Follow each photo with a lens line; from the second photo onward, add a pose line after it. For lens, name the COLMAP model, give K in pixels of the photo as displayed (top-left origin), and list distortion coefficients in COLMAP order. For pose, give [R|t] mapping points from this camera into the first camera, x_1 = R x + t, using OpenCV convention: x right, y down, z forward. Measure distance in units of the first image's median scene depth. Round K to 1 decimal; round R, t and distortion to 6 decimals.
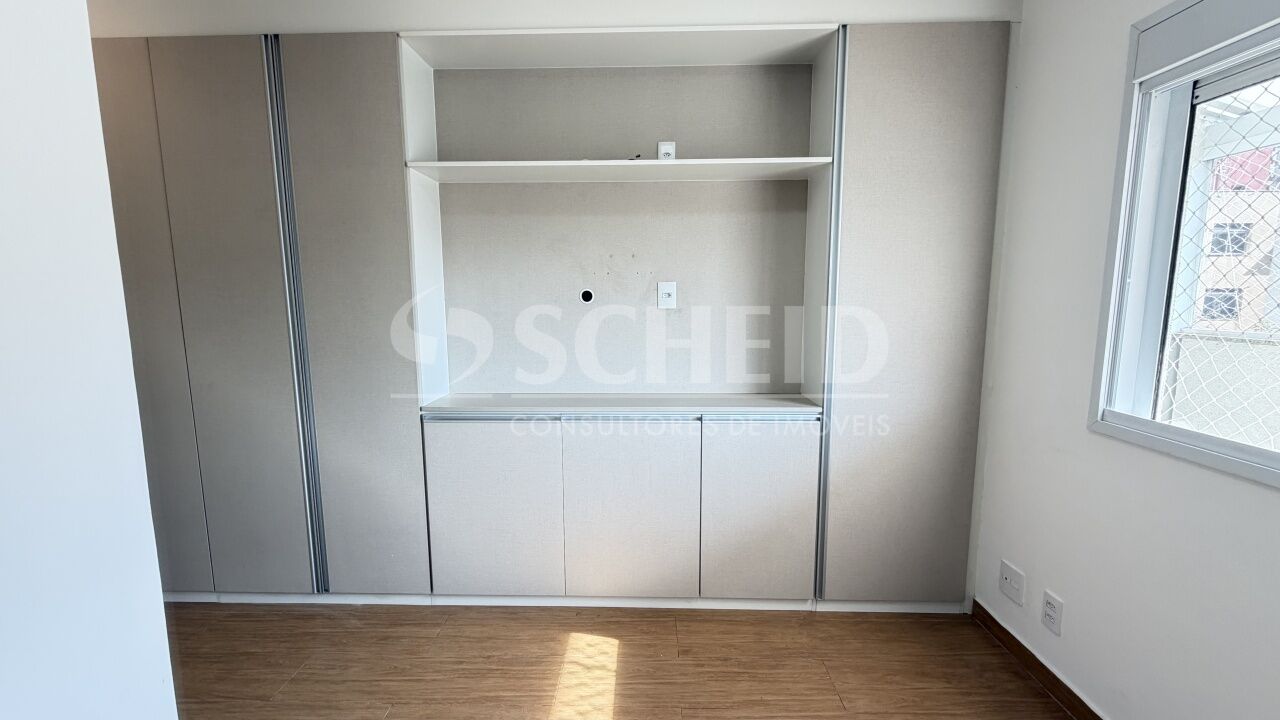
lens RADIAL K [[509.0, 0, 636.8], [0, 509.0, 360.4], [0, 0, 1]] dist [-0.000013, 0.000176]
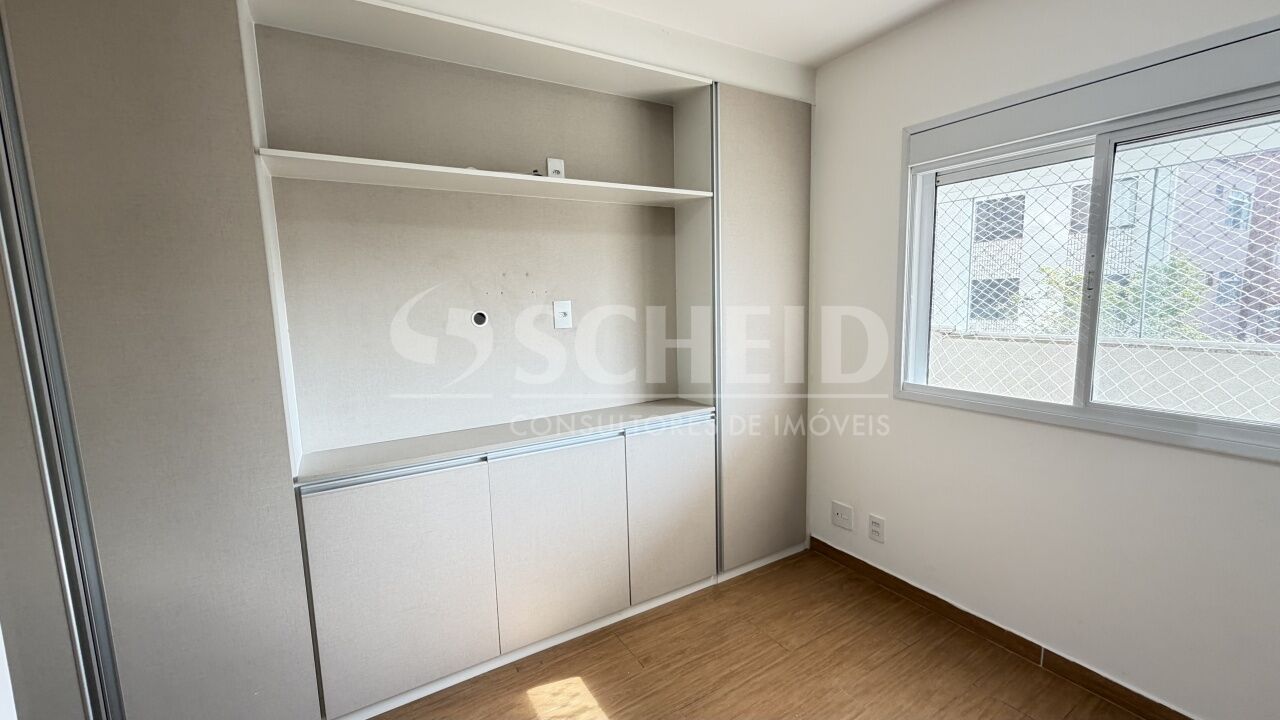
lens RADIAL K [[509.0, 0, 636.8], [0, 509.0, 360.4], [0, 0, 1]] dist [-0.000013, 0.000176]
pose [[0.847403, -0.085705, 0.523988, -0.399039], [0.092112, 0.995652, 0.013887, -0.046754], [-0.522900, 0.036497, 0.851612, 0.107069]]
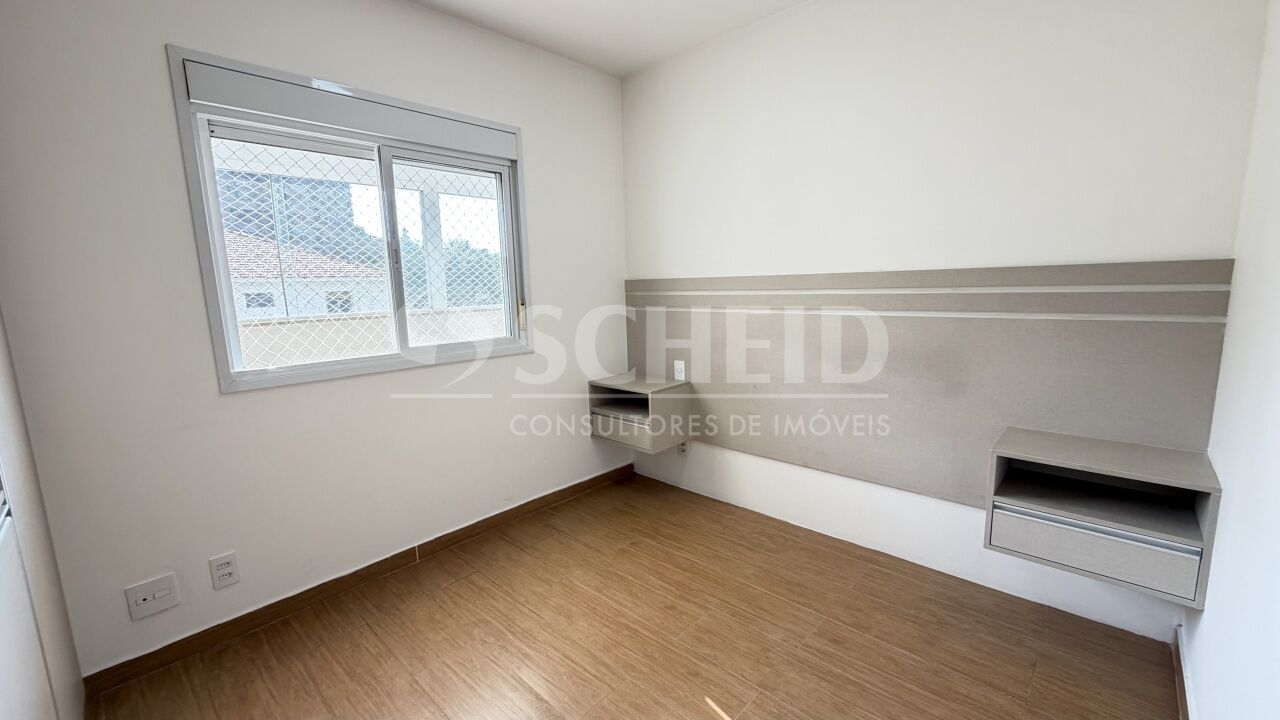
lens RADIAL K [[512.4, 0, 636.8], [0, 512.4, 360.3], [0, 0, 1]] dist [0.001865, 0.000298]
pose [[-0.744542, -0.074799, 0.663372, -0.470872], [0.119344, 0.962781, 0.242506, -0.088458], [-0.656821, 0.259726, -0.707904, 0.945337]]
